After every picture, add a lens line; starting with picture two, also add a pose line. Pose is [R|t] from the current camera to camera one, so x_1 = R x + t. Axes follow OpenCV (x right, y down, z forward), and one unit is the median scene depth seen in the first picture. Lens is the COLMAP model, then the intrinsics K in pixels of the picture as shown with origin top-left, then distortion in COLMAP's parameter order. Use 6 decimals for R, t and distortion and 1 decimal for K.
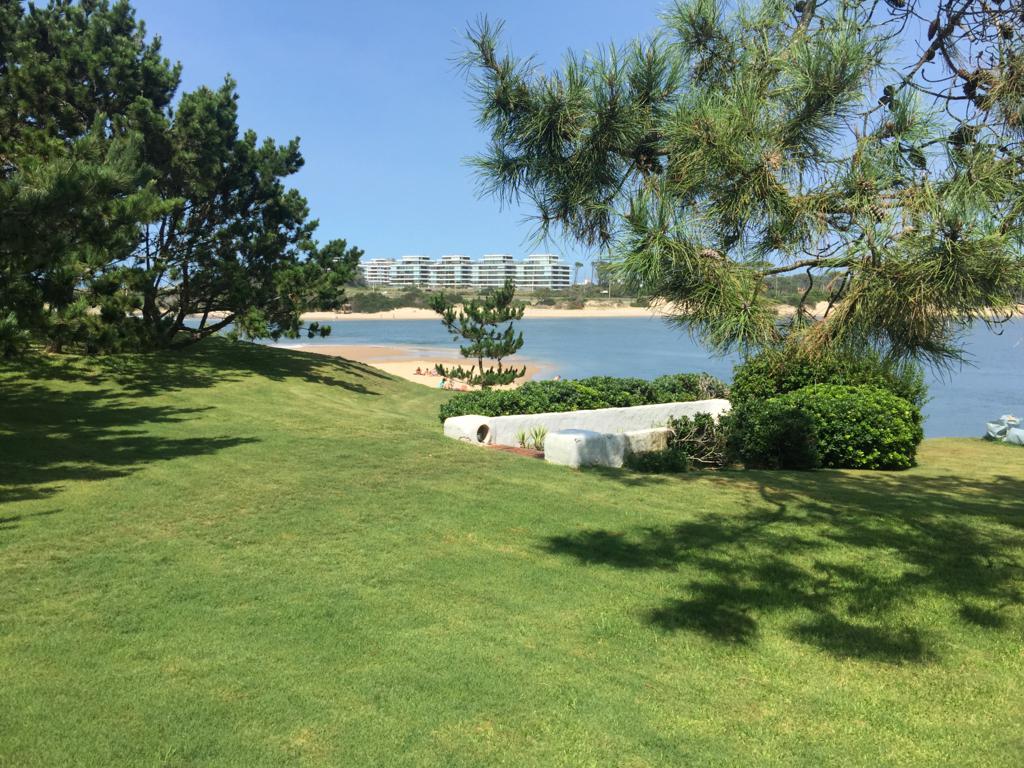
lens RADIAL K [[857.0, 0, 537.4], [0, 857.0, 383.1], [0, 0, 1]] dist [0.121583, -0.230896]
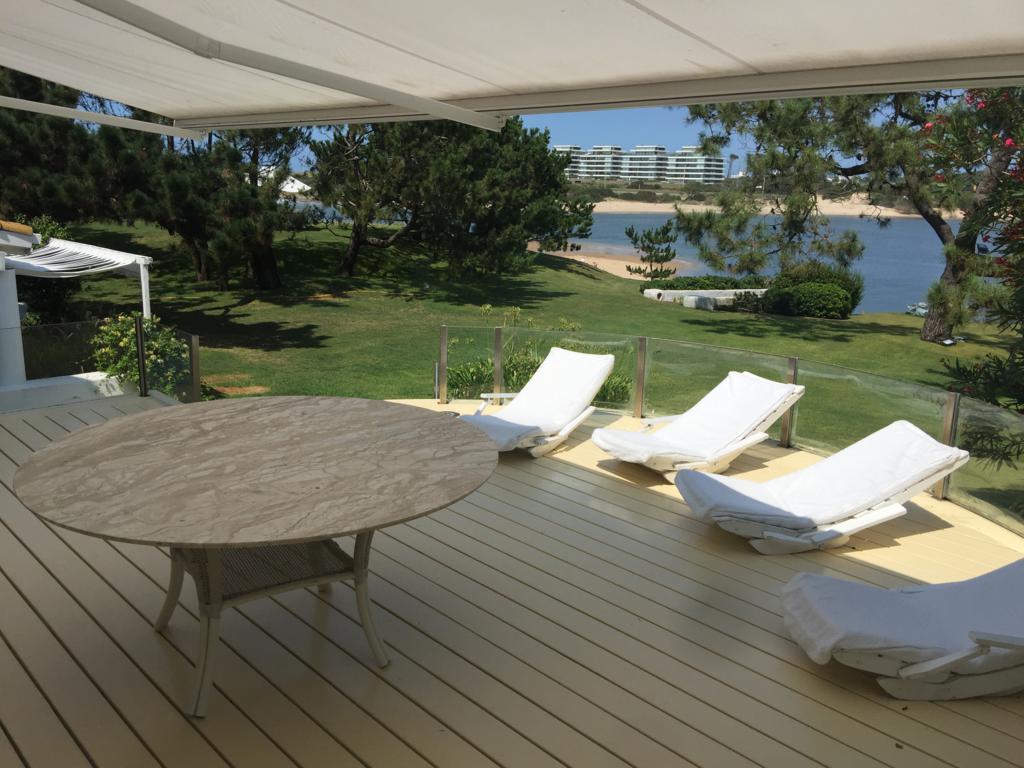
lens RADIAL K [[857.0, 0, 537.4], [0, 857.0, 383.1], [0, 0, 1]] dist [0.121583, -0.230896]
pose [[0.985571, 0.060801, -0.157967, -0.000079], [-0.040886, 0.991137, 0.126394, 0.003494], [0.164252, -0.118112, 0.979322, -0.860861]]
